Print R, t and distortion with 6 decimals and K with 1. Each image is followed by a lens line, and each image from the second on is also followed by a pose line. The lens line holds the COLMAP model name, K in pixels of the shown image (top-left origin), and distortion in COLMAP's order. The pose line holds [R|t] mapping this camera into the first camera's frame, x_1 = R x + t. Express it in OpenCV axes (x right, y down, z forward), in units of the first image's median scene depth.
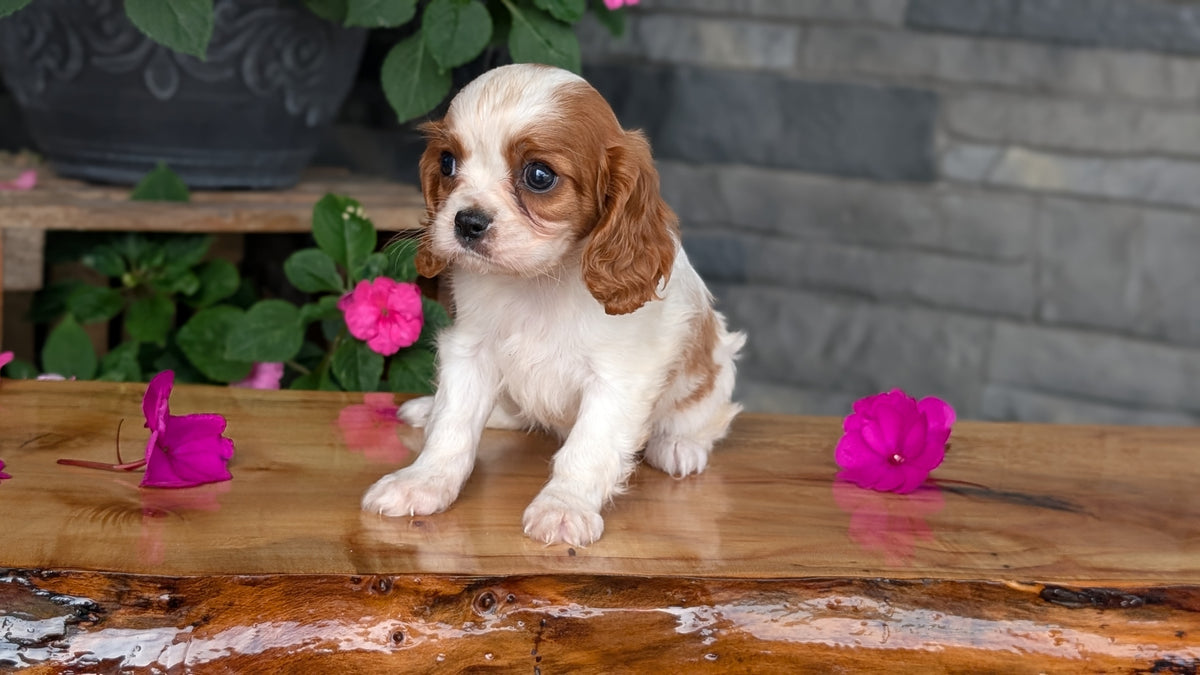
lens RADIAL K [[1766.8, 0, 642.2], [0, 1766.8, 336.3], [0, 0, 1]] dist [0.243414, -1.197798]
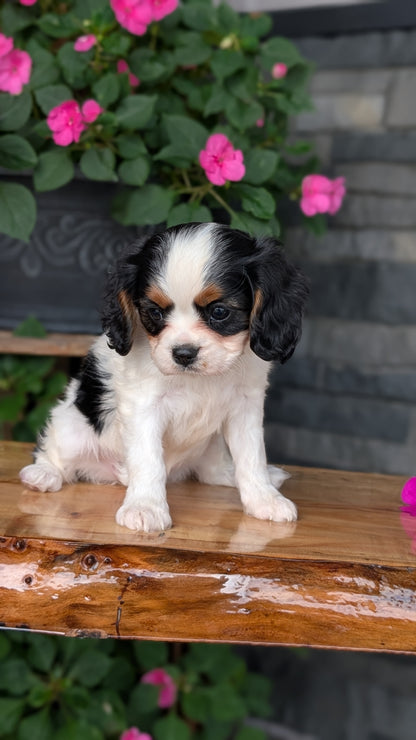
lens RADIAL K [[1090.1, 0, 208.0], [0, 1090.1, 370.0], [0, 0, 1]] dist [0.230514, -1.243943]
pose [[0.968913, 0.008069, -0.247270, 0.215792], [-0.032741, 0.994859, -0.095831, 0.069569], [0.245226, 0.100947, 0.964196, 0.115085]]
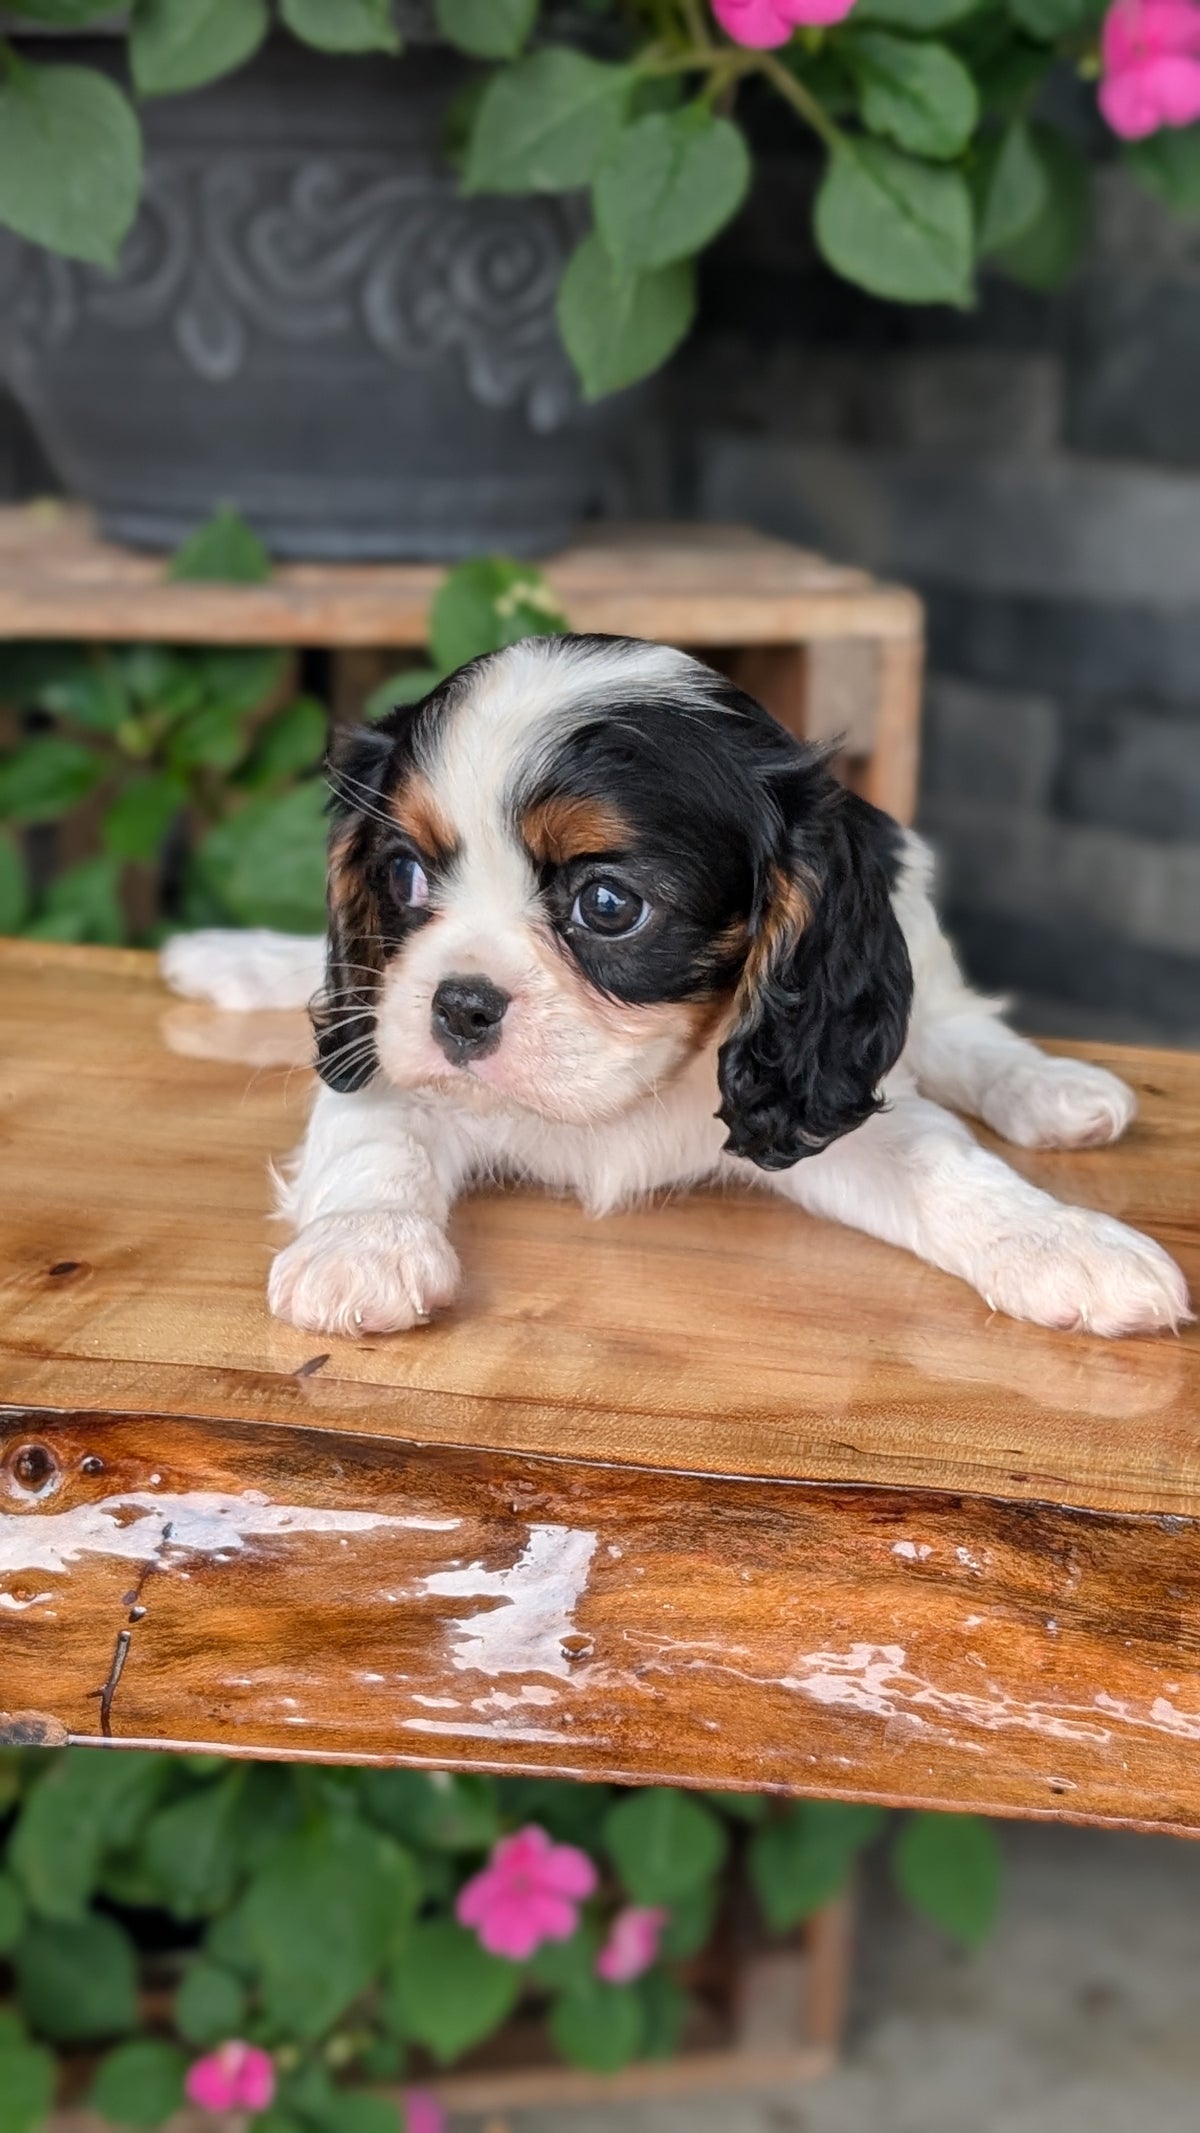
lens RADIAL K [[3140.6, 0, 646.3], [0, 3140.6, 1067.4], [0, 0, 1]] dist [0.243414, -1.197798]
pose [[0.918241, 0.050408, -0.392800, 0.311804], [-0.028449, 0.997700, 0.061530, 0.004000], [0.394998, -0.045324, 0.917563, 0.344454]]
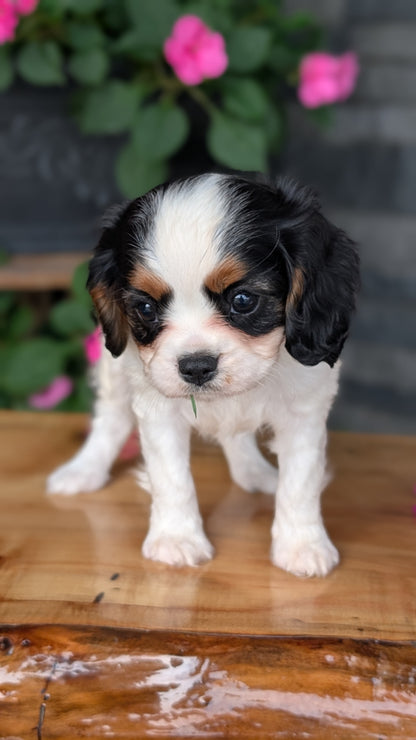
lens RADIAL K [[1103.5, 0, 207.1], [0, 1103.5, 389.7], [0, 0, 1]] dist [0.033741, -0.031800]
pose [[0.958646, 0.016632, -0.284114, 0.223269], [0.004262, 0.997340, 0.072764, -0.063275], [0.284569, -0.070966, 0.956025, 0.334257]]
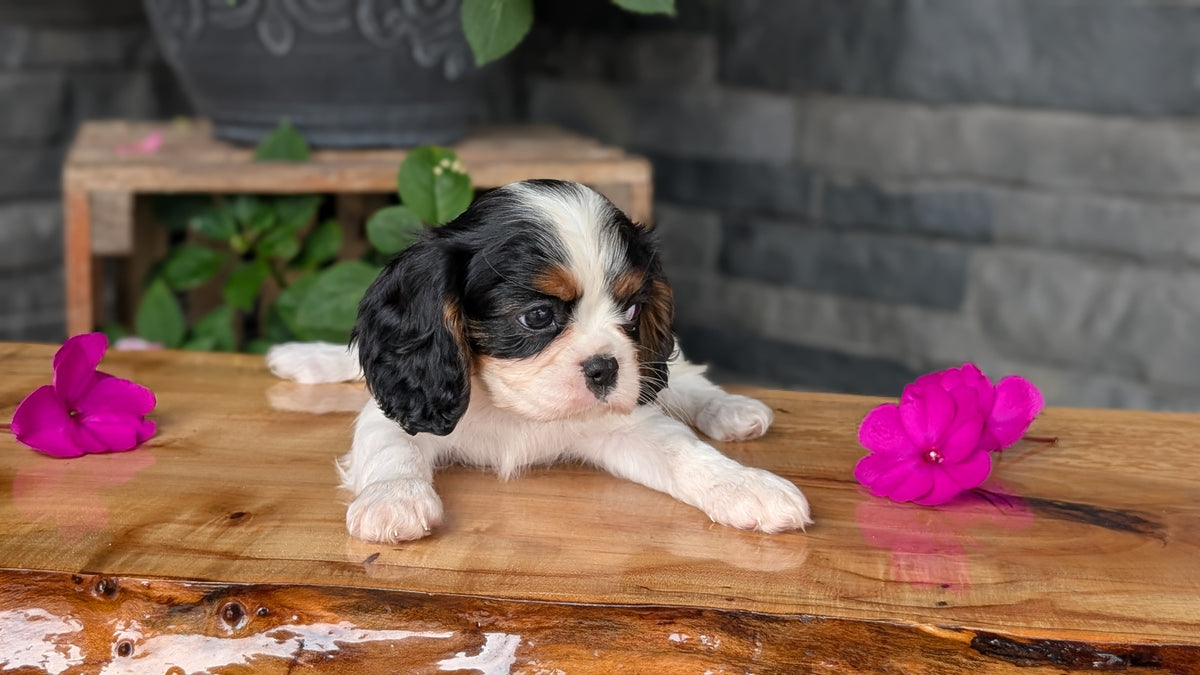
lens RADIAL K [[1764.4, 0, 597.3], [0, 1764.4, 312.5], [0, 0, 1]] dist [0.219355, -1.152124]
pose [[0.941764, 0.003417, -0.336257, 0.327019], [-0.003491, 0.999994, 0.000384, 0.006925], [0.336256, 0.000812, 0.941770, 0.252011]]
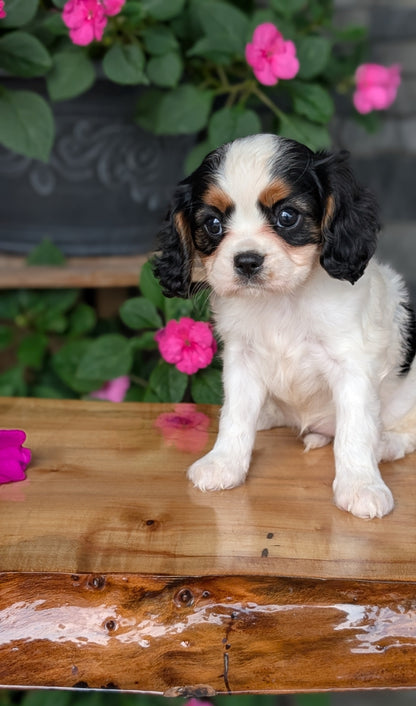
lens RADIAL K [[1090.8, 0, 226.2], [0, 1090.8, 363.5], [0, 0, 1]] dist [0.258496, -1.494907]
pose [[0.977322, -0.005797, -0.211678, 0.090560], [0.010406, 0.999732, 0.020664, -0.021505], [0.211502, -0.022398, 0.977121, 0.262819]]
